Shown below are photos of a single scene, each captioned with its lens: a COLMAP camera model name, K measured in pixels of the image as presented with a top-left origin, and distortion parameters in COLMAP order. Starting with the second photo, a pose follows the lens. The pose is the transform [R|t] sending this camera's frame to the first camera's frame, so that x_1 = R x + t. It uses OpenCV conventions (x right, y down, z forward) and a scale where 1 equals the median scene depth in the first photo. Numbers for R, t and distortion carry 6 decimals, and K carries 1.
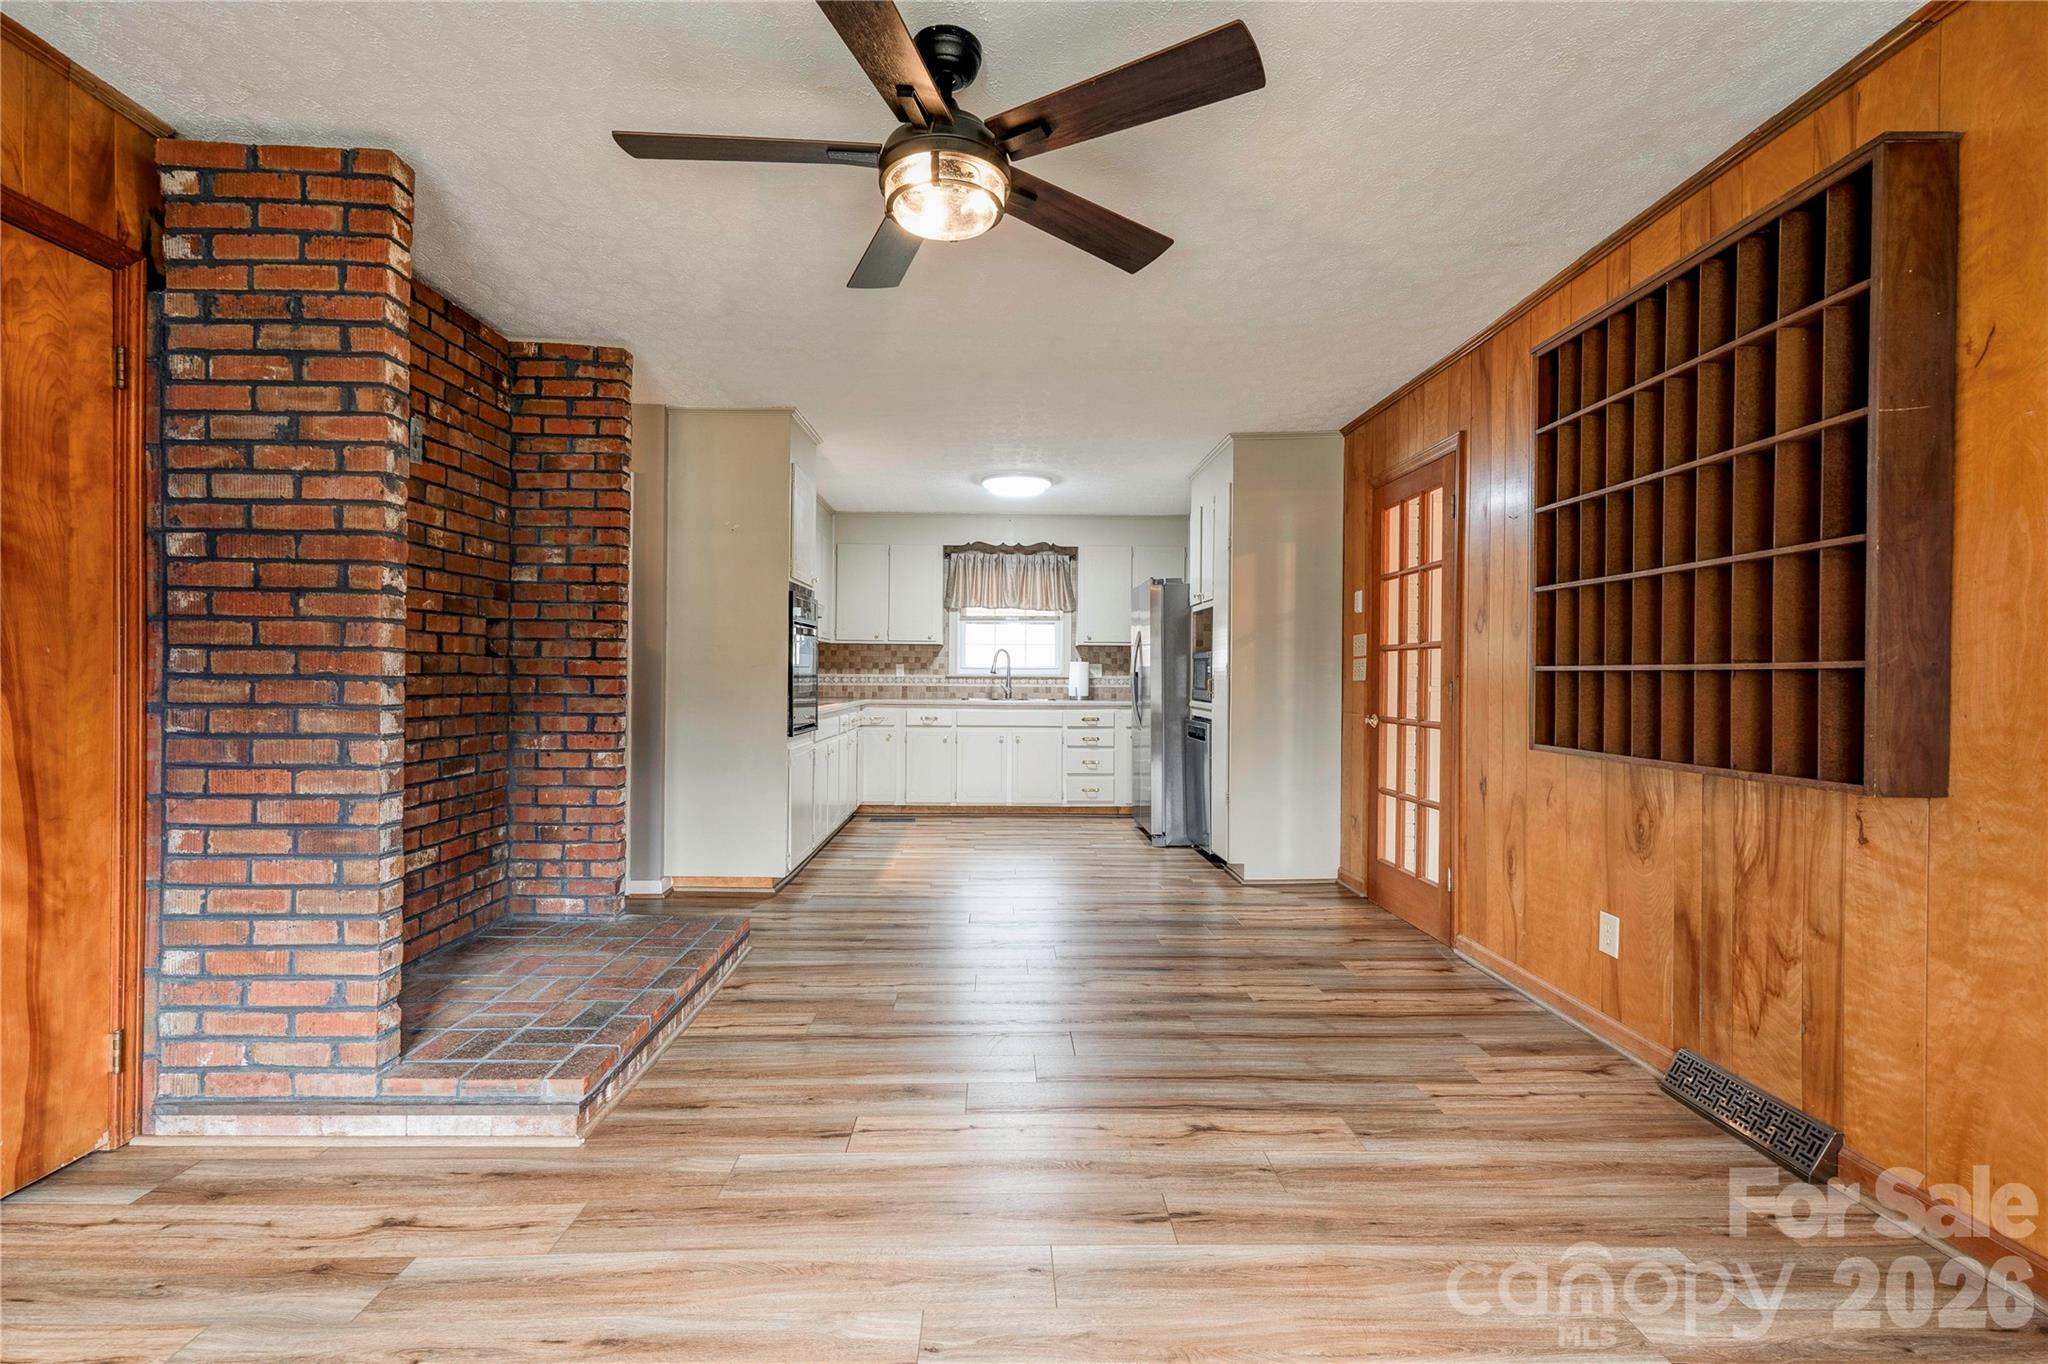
lens RADIAL K [[956.3, 0, 1042.3], [0, 956.3, 675.6], [0, 0, 1]] dist [0.010306, 0.005169]
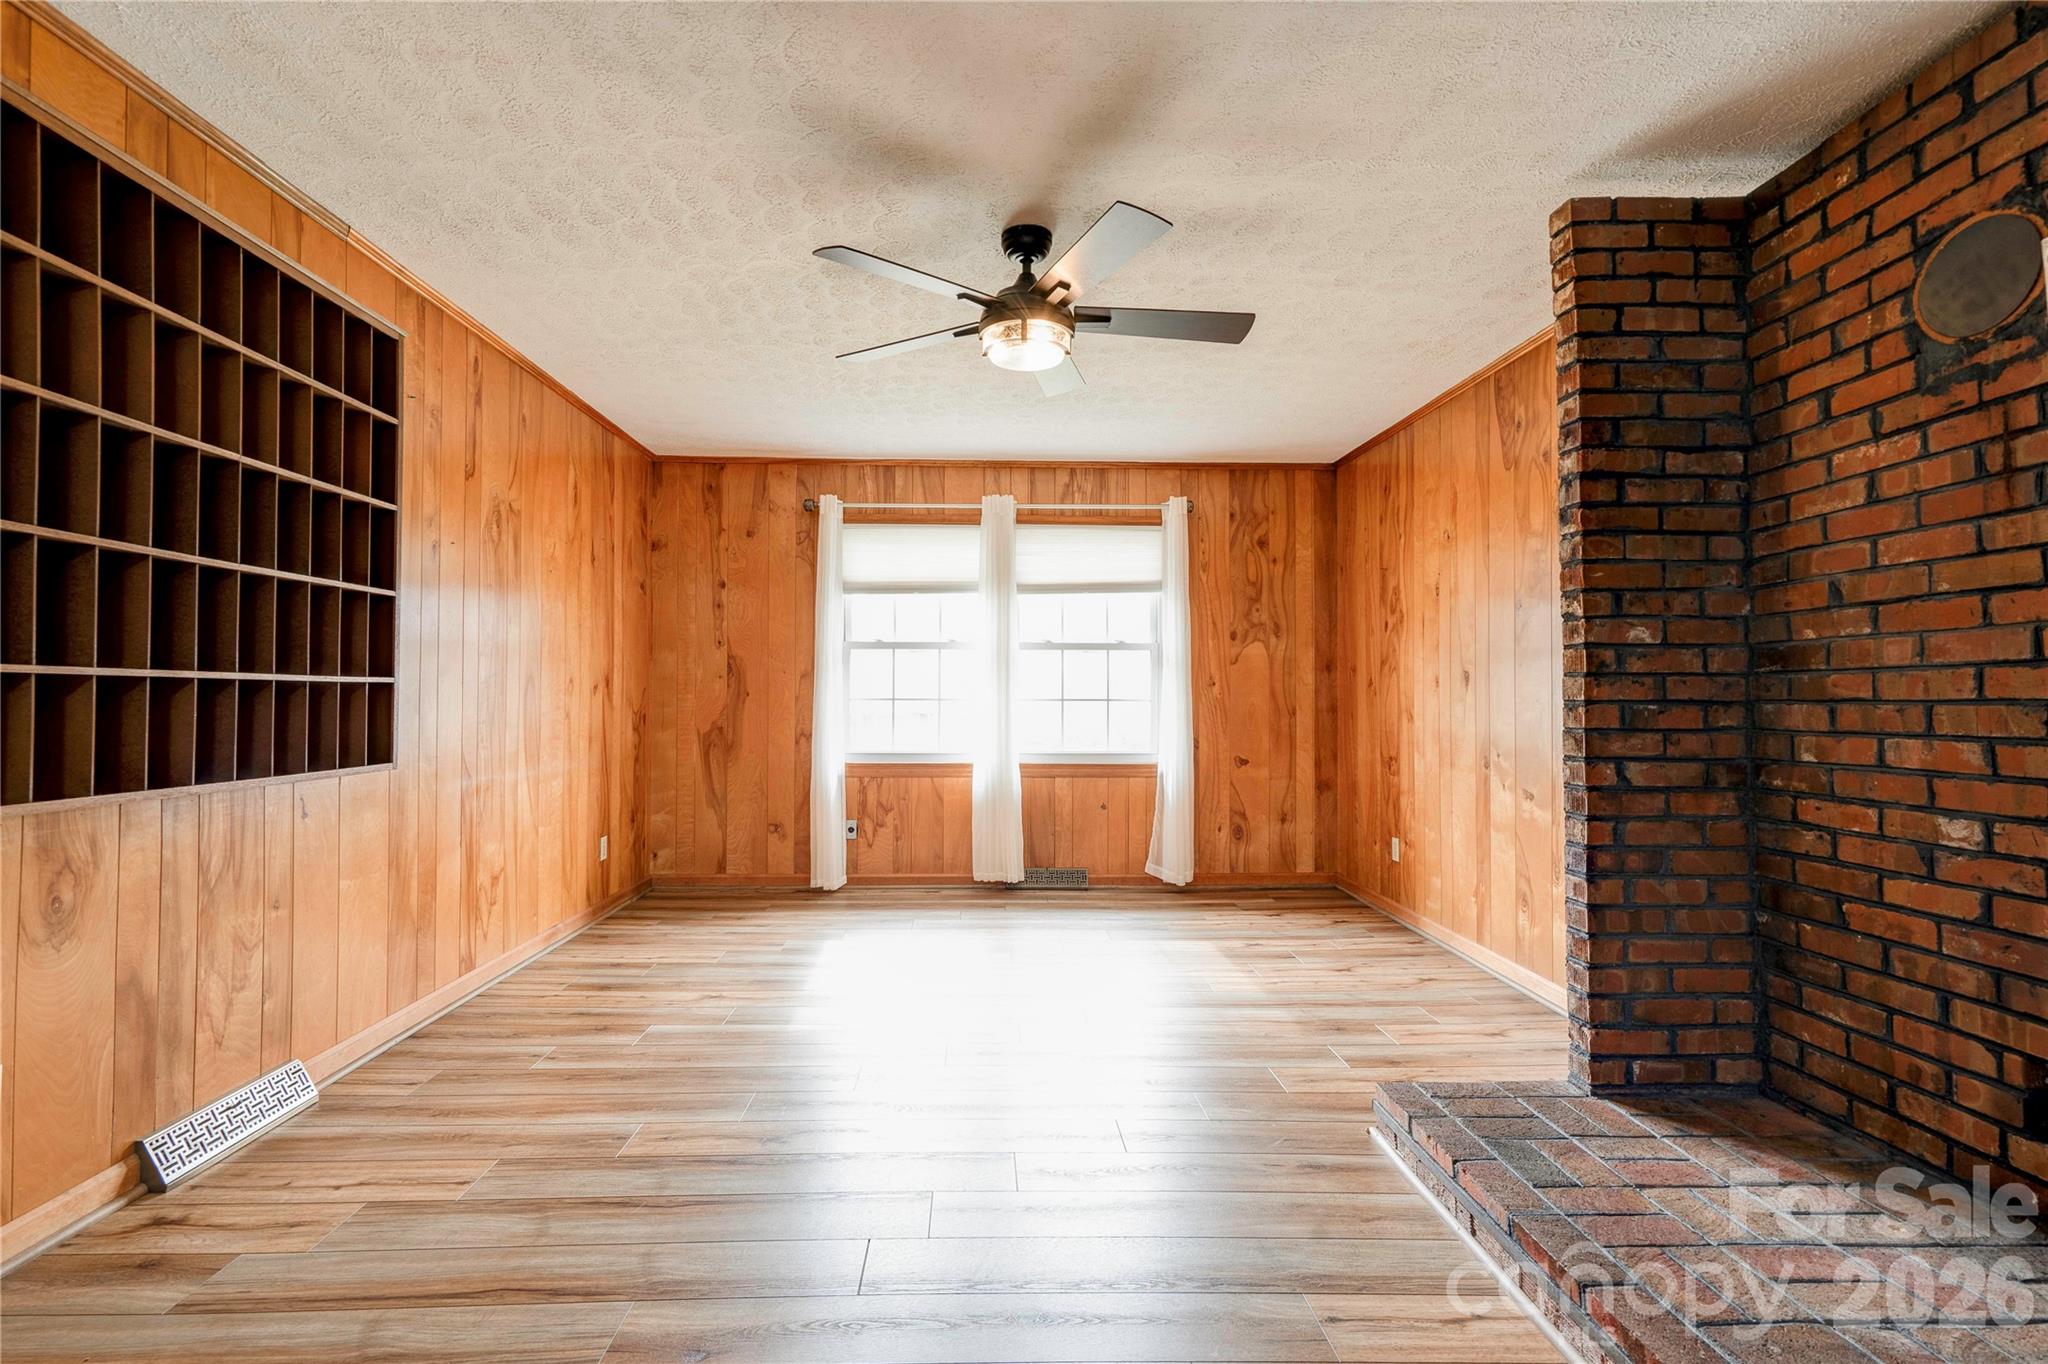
lens RADIAL K [[956.3, 0, 1019.2], [0, 956.3, 692.0], [0, 0, 1]] dist [0.010306, 0.005169]
pose [[-0.999878, -0.010738, 0.011358, -0.141165], [-0.010781, 0.999935, -0.003749, 0.003313], [-0.011317, -0.003871, -0.999928, 3.048872]]
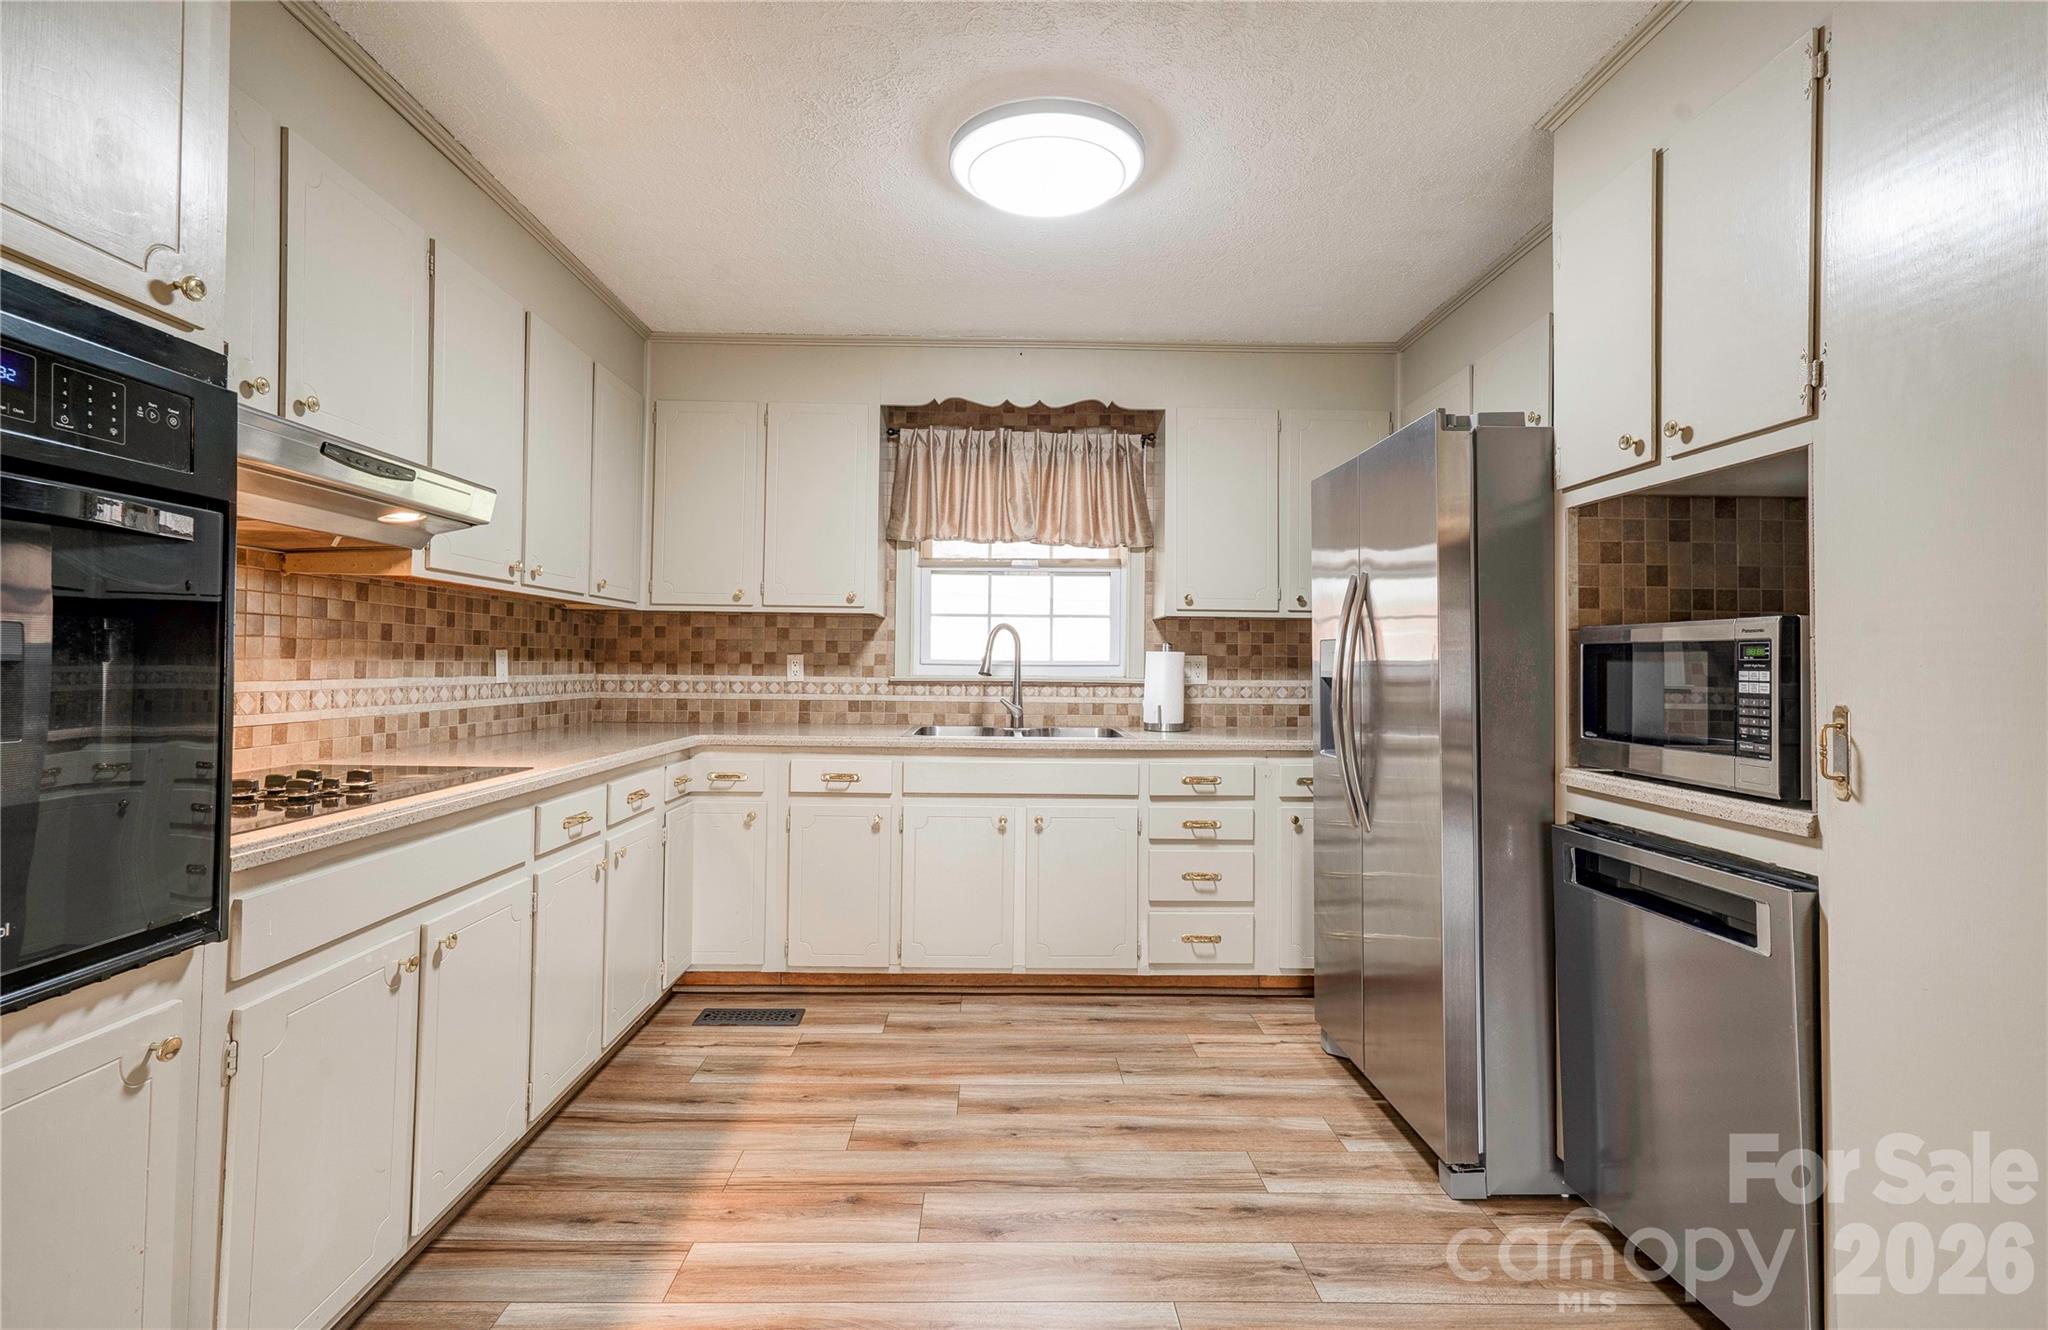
lens RADIAL K [[965.8, 0, 1002.7], [0, 965.8, 647.9], [0, 0, 1]] dist [0.006801, 0.005197]
pose [[0.999840, 0.003224, -0.017586, -0.033860], [-0.003683, 0.999652, -0.026126, -0.003237], [0.017495, 0.026187, 0.999504, 0.507752]]
